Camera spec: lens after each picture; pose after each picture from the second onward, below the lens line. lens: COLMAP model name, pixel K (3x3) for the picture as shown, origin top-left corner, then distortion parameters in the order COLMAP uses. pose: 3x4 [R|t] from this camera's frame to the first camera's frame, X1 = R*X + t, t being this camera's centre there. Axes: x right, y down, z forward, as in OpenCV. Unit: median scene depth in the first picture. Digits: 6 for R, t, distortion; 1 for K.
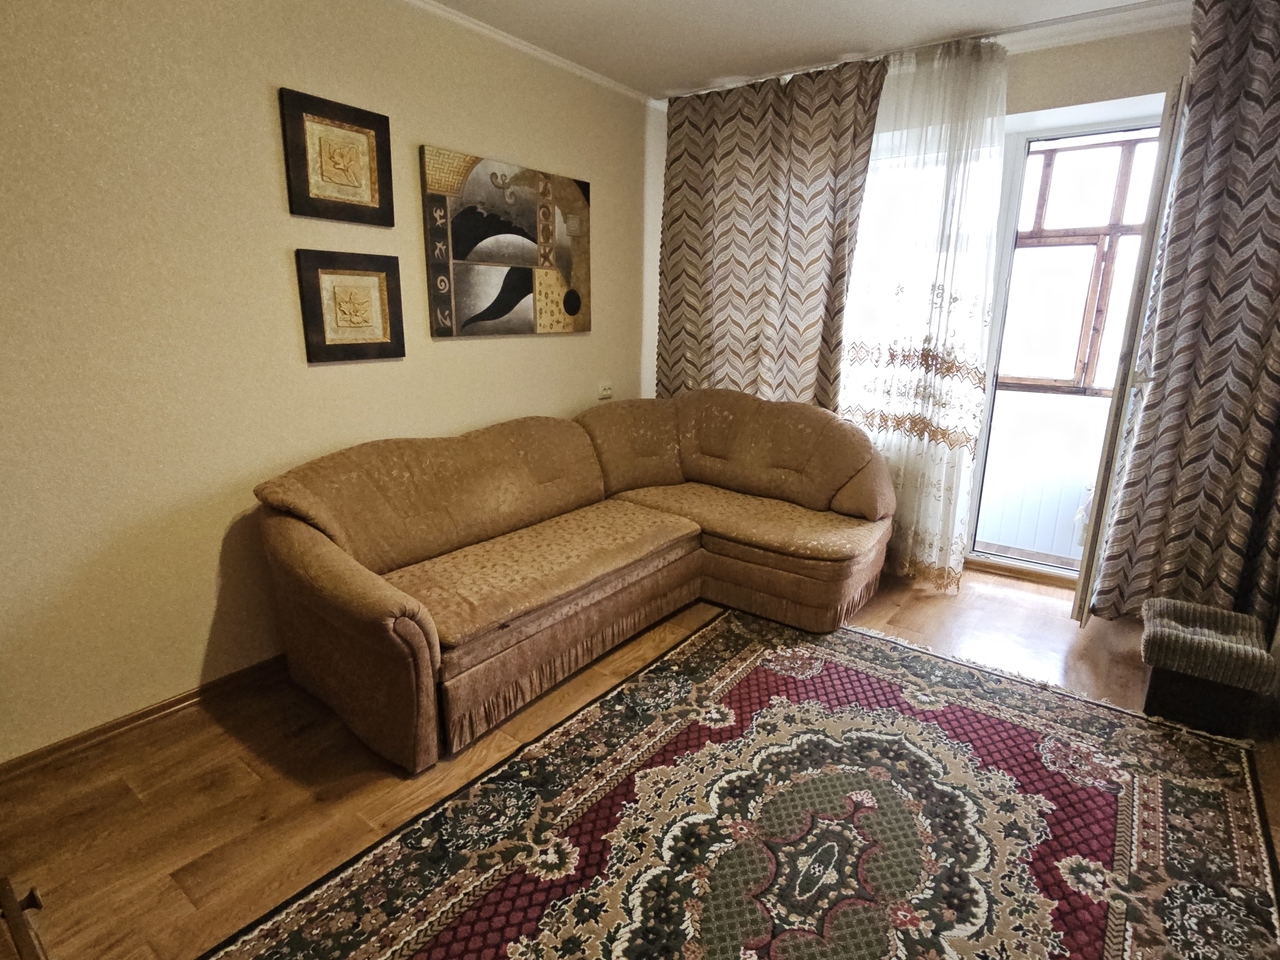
lens RADIAL K [[664.0, 0, 643.0], [0, 664.0, 475.8], [0, 0, 1]] dist [-0.001844, 0.000404]
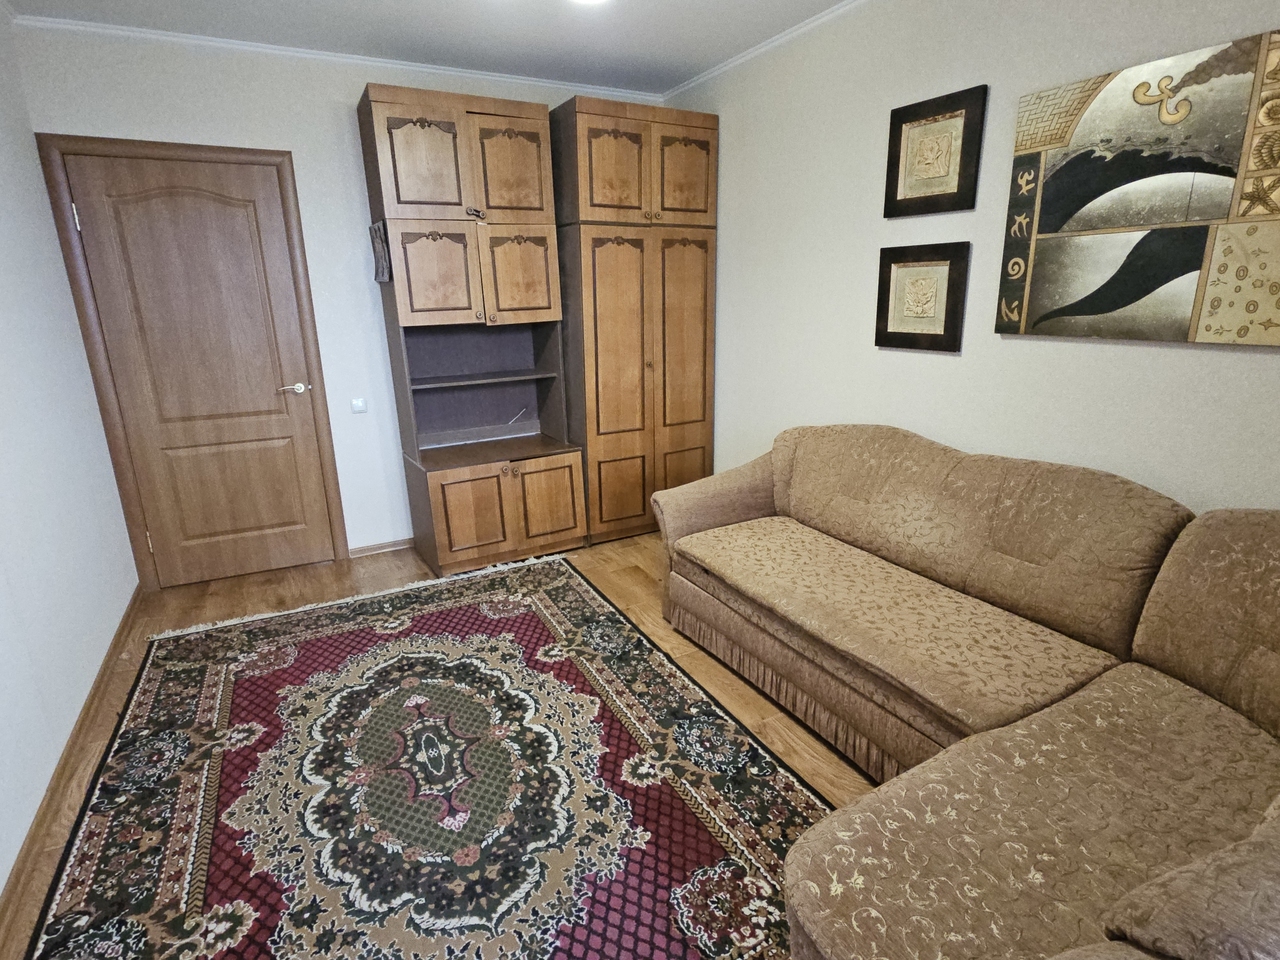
lens RADIAL K [[664.0, 0, 643.0], [0, 664.0, 475.8], [0, 0, 1]] dist [-0.001844, 0.000404]
pose [[-0.411017, 0.235851, -0.880590, 0.841493], [-0.215965, 0.913266, 0.345405, -0.313039], [0.885677, 0.332144, -0.324432, 1.235293]]
